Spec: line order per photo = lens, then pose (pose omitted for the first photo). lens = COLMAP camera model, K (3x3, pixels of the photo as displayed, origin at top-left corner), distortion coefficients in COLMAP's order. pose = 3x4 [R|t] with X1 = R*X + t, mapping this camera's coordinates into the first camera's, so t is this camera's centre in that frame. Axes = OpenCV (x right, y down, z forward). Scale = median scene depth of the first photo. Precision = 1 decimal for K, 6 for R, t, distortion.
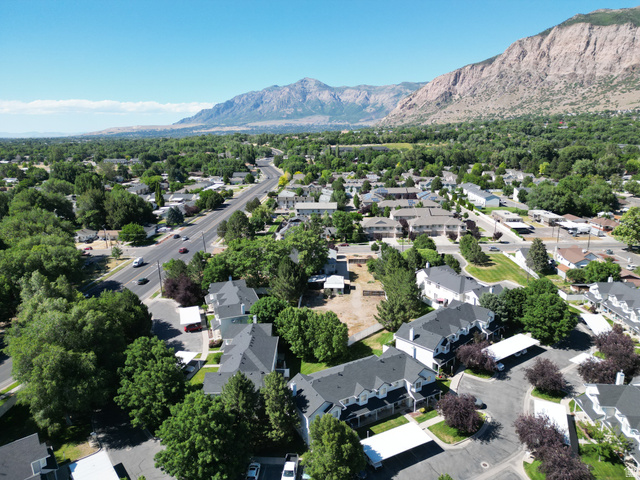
lens RADIAL K [[446.4, 0, 318.8], [0, 446.4, 239.2], [0, 0, 1]] dist [0.057609, -0.050160]
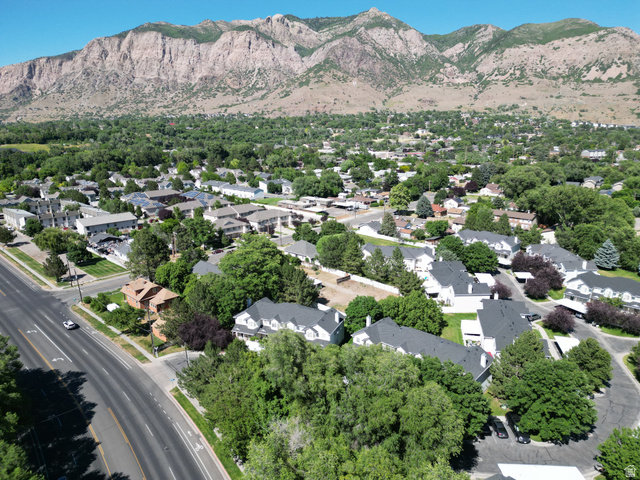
lens RADIAL K [[446.4, 0, 319.0], [0, 446.4, 239.0], [0, 0, 1]] dist [0.057609, -0.050160]
pose [[0.664664, -0.174164, 0.726559, -0.291064], [0.174712, 0.981721, 0.075500, -0.028412], [-0.726428, 0.076756, 0.682943, 0.129127]]
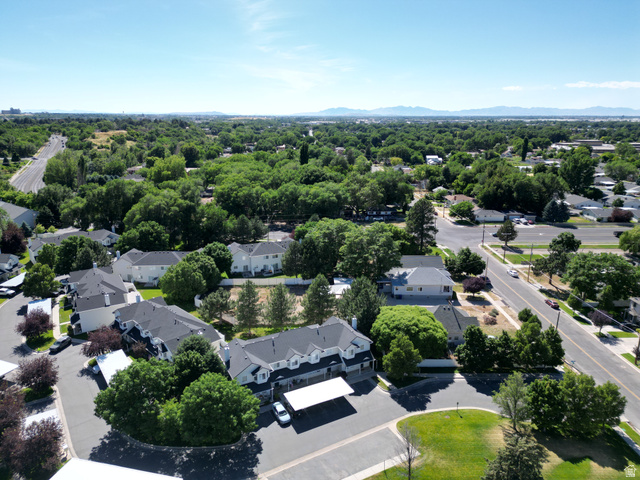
lens RADIAL K [[446.4, 0, 320.2], [0, 446.4, 240.3], [0, 0, 1]] dist [0.057609, -0.050160]
pose [[0.036836, 0.282940, -0.958430, 0.365233], [-0.235579, 0.934509, 0.266824, -0.093322], [0.971157, 0.215957, 0.101079, 0.382627]]
